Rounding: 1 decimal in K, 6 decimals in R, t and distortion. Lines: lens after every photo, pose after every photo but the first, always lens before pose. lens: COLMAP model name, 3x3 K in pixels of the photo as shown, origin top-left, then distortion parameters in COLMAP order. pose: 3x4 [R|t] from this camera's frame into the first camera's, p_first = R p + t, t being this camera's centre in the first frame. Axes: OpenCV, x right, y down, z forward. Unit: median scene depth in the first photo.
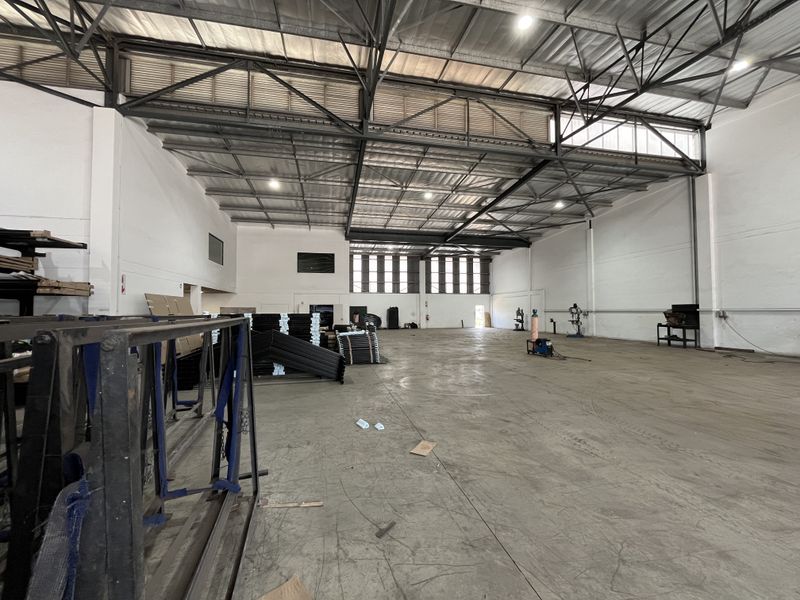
lens RADIAL K [[325.1, 0, 399.2], [0, 325.1, 301.3], [0, 0, 1]] dist [-0.002893, -0.000288]
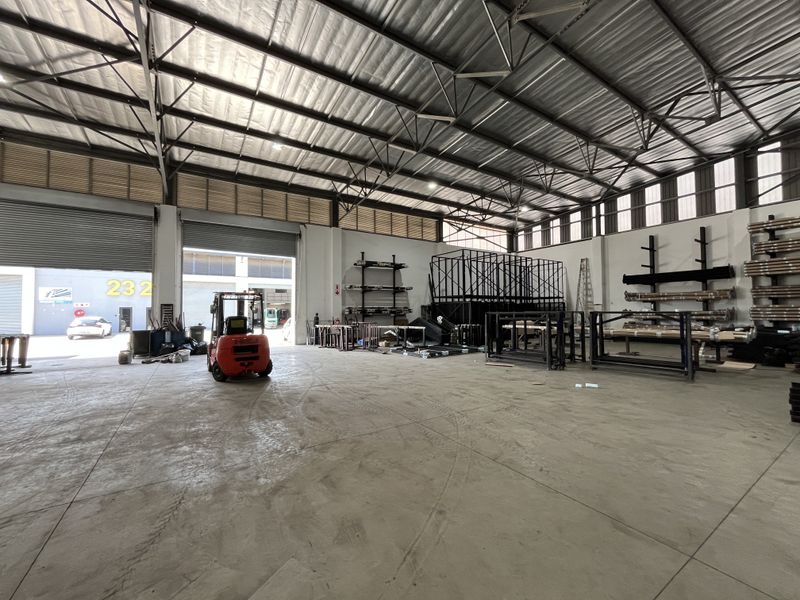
lens RADIAL K [[325.1, 0, 399.2], [0, 325.1, 301.3], [0, 0, 1]] dist [-0.002893, -0.000288]
pose [[-0.936605, 0.002302, -0.350378, 0.500117], [0.023701, 0.998104, -0.056797, 0.021453], [0.349583, -0.061500, -0.934885, 0.851101]]
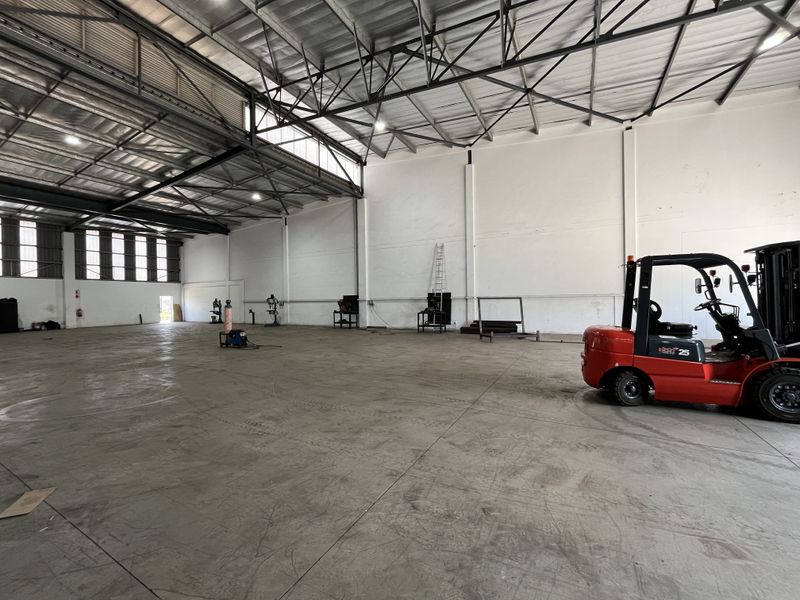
lens RADIAL K [[325.1, 0, 399.2], [0, 325.1, 301.3], [0, 0, 1]] dist [-0.002893, -0.000288]
pose [[0.656723, -0.010346, 0.754061, 0.027108], [-0.010212, 0.999692, 0.022611, 0.002261], [-0.754063, -0.022549, 0.656415, -0.007531]]
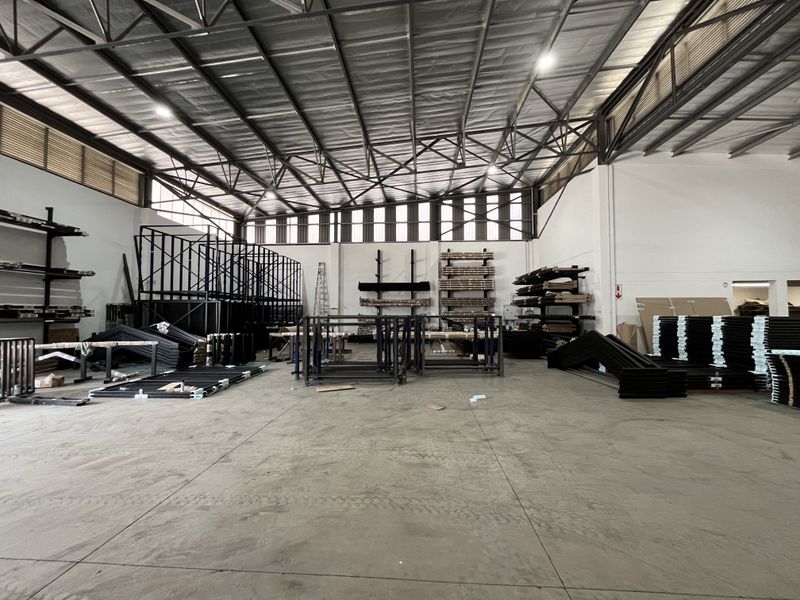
lens RADIAL K [[325.1, 0, 399.2], [0, 325.1, 301.3], [0, 0, 1]] dist [-0.002893, -0.000288]
pose [[-0.269890, -0.029653, -0.962435, 0.523864], [0.031666, 0.998712, -0.039650, 0.007757], [0.962370, -0.041178, -0.268603, 0.426157]]
